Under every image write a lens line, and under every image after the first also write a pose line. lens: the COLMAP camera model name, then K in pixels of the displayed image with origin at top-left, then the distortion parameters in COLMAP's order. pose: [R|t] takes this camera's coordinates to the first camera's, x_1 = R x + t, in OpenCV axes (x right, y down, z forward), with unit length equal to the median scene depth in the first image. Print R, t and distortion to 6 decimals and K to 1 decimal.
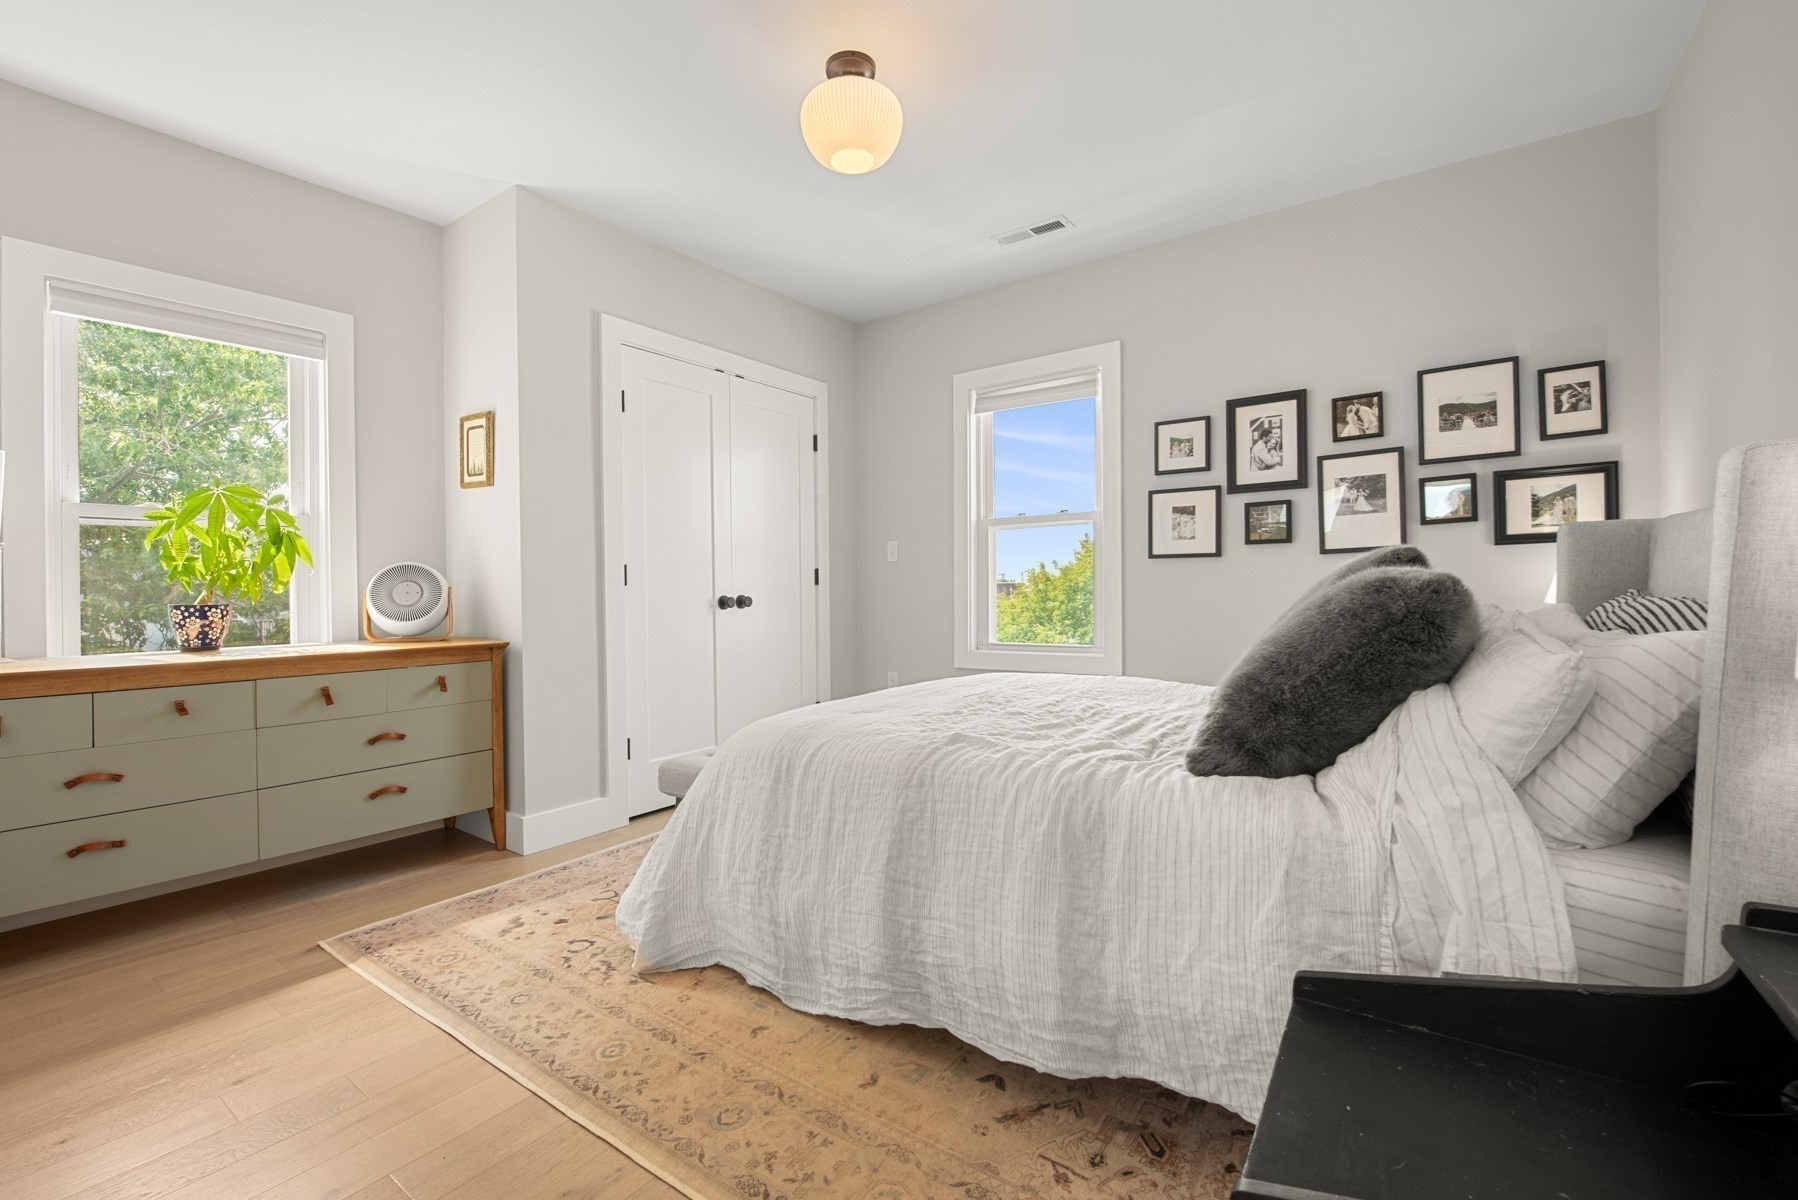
lens RADIAL K [[767.3, 0, 898.5], [0, 767.3, 595.1], [0, 0, 1]] dist [-0.010567, -0.003921]
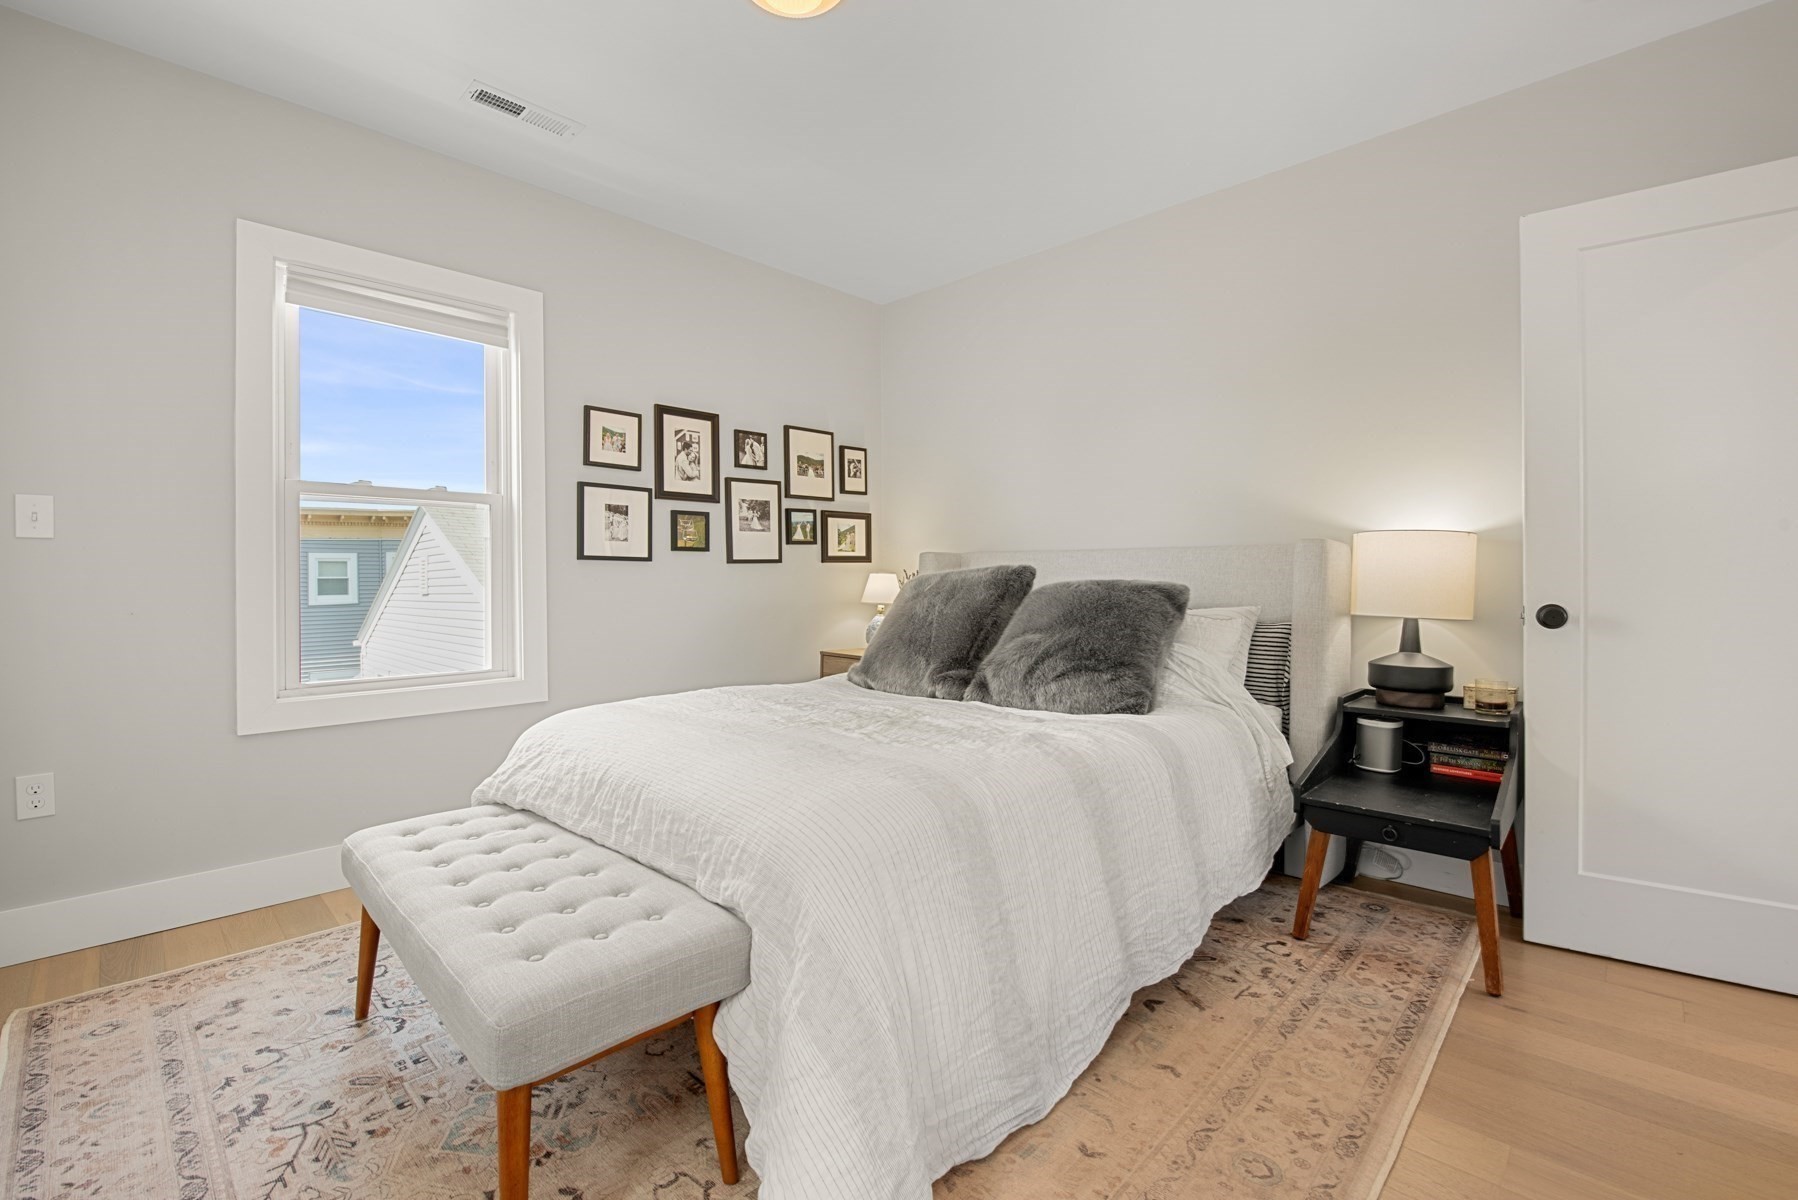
lens RADIAL K [[767.3, 0, 898.5], [0, 767.3, 595.1], [0, 0, 1]] dist [-0.010567, -0.003921]
pose [[0.156494, -0.002157, 0.987677, -0.539255], [0.012233, 0.999925, 0.000245, -0.003713], [-0.987603, 0.012044, 0.156509, 0.579763]]
